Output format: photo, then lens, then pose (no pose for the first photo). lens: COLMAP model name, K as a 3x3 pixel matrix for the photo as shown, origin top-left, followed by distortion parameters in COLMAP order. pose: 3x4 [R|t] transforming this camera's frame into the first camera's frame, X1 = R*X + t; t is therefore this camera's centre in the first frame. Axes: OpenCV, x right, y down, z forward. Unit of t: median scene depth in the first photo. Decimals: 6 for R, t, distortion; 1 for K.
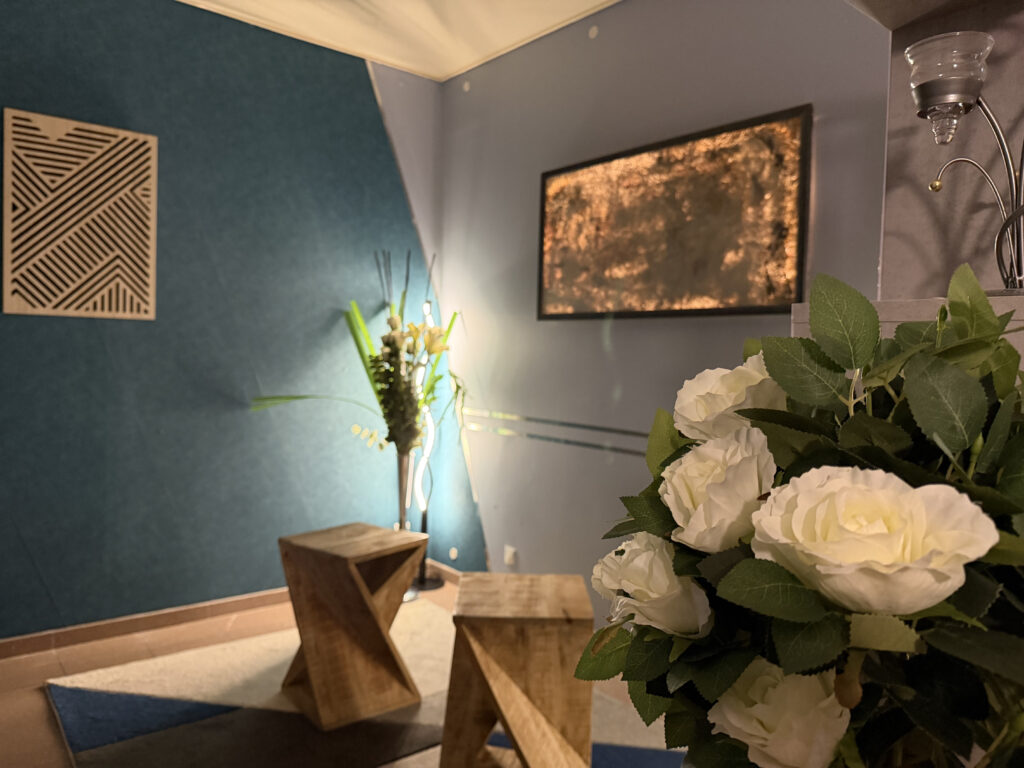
lens RADIAL K [[737.3, 0, 495.6], [0, 737.3, 383.1], [0, 0, 1]] dist [0.070599, -0.095951]
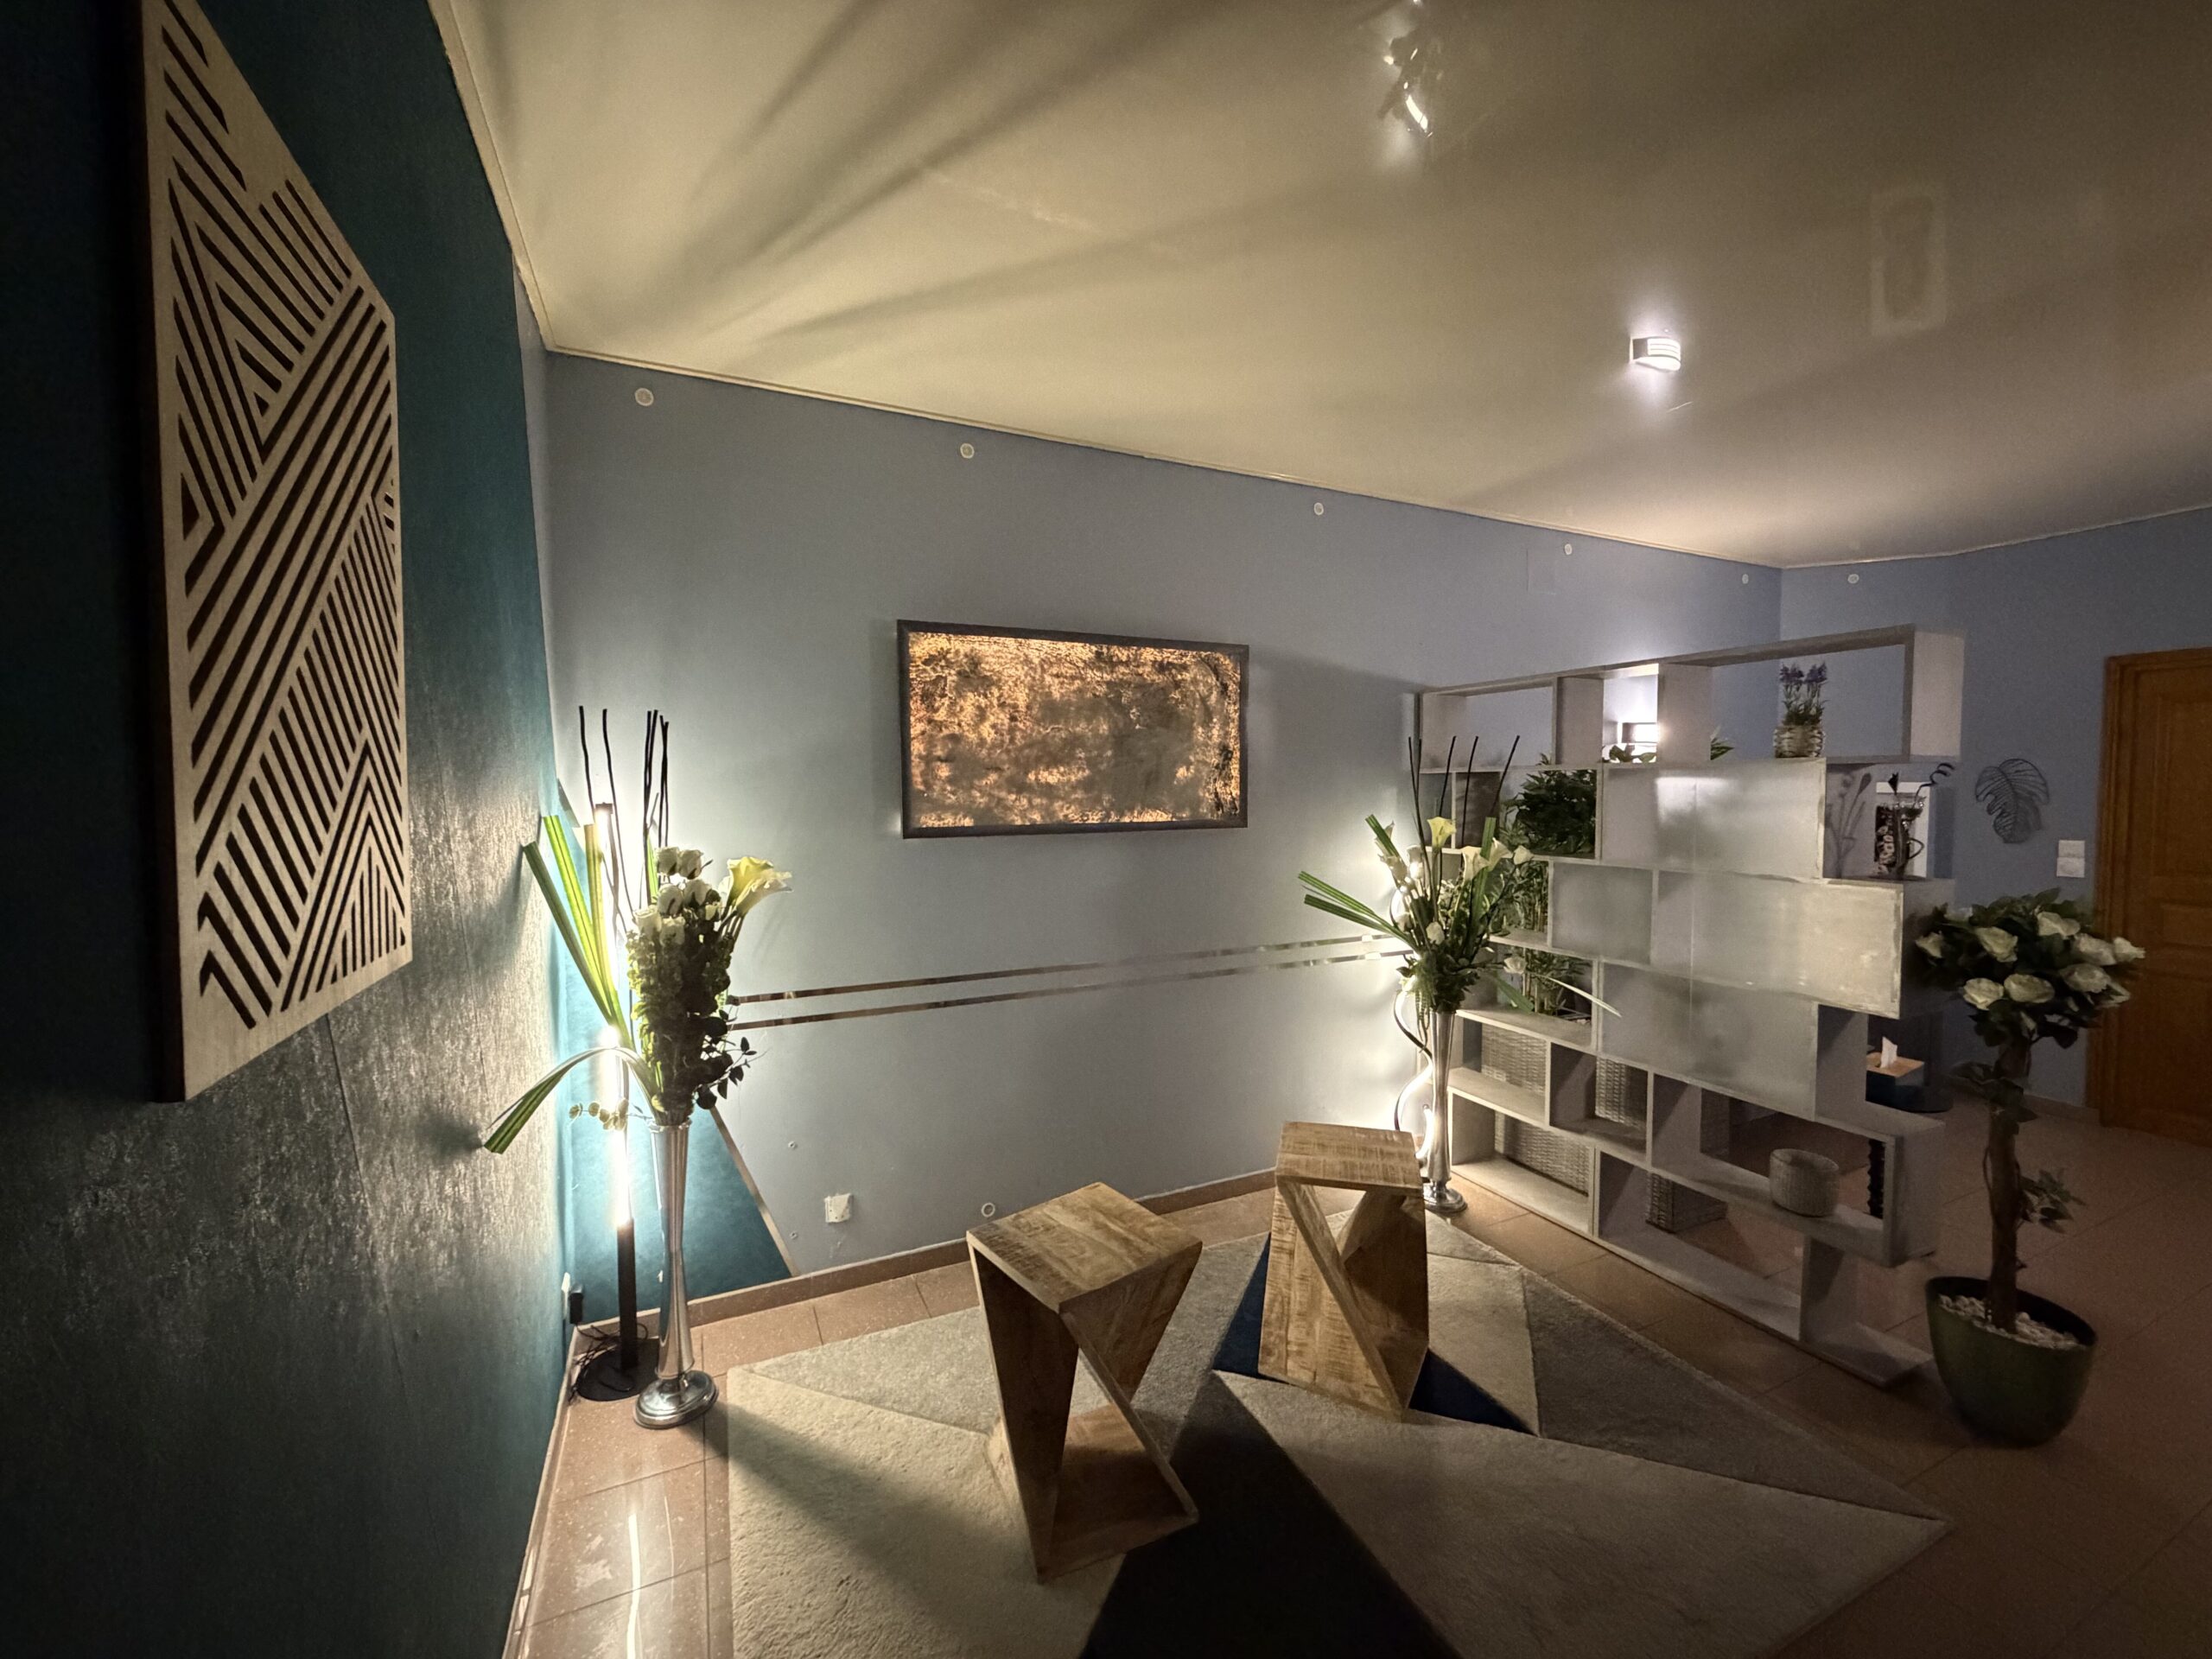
lens RADIAL K [[890.5, 0, 1107.7], [0, 890.5, 821.4], [0, 0, 1]] dist [0.006868, -0.002337]
pose [[0.232327, -0.068518, 0.970221, -0.796797], [0.050470, 0.997021, 0.058325, -0.159170], [-0.971327, 0.035416, 0.235093, 0.725980]]
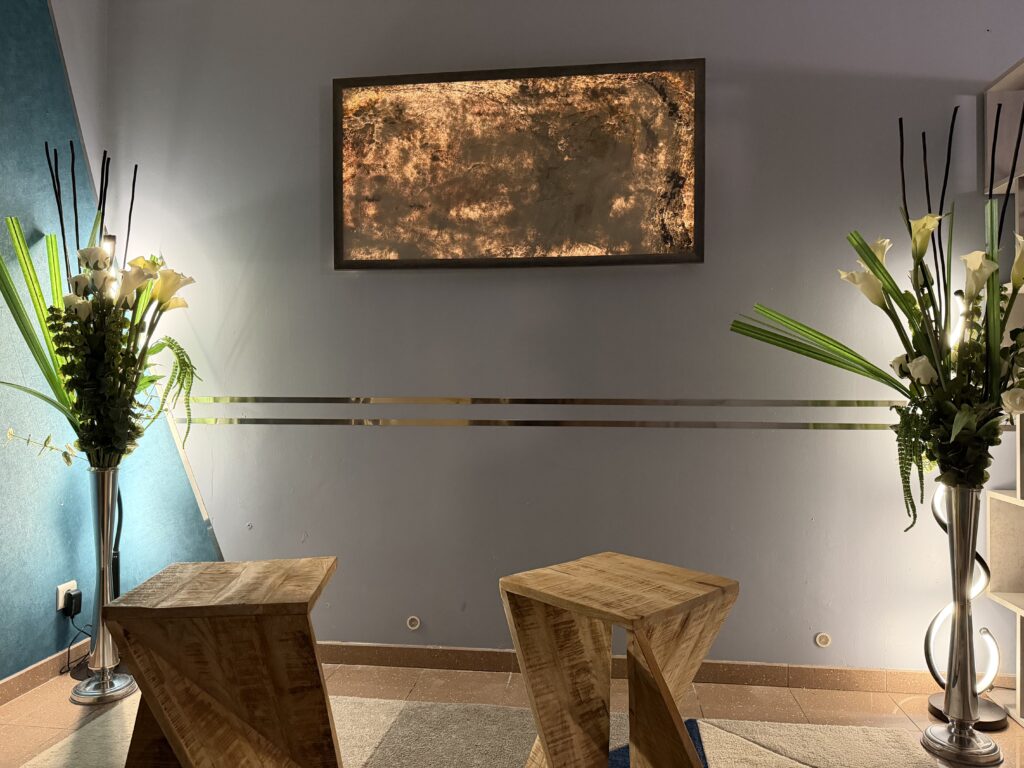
lens RADIAL K [[737.3, 0, 514.3], [0, 737.3, 386.1], [0, 0, 1]] dist [0.070599, -0.095951]
pose [[0.719756, -0.025905, 0.693743, -0.403600], [0.046141, 0.998879, -0.010572, 0.062605], [-0.692692, 0.039619, 0.720145, 0.368692]]
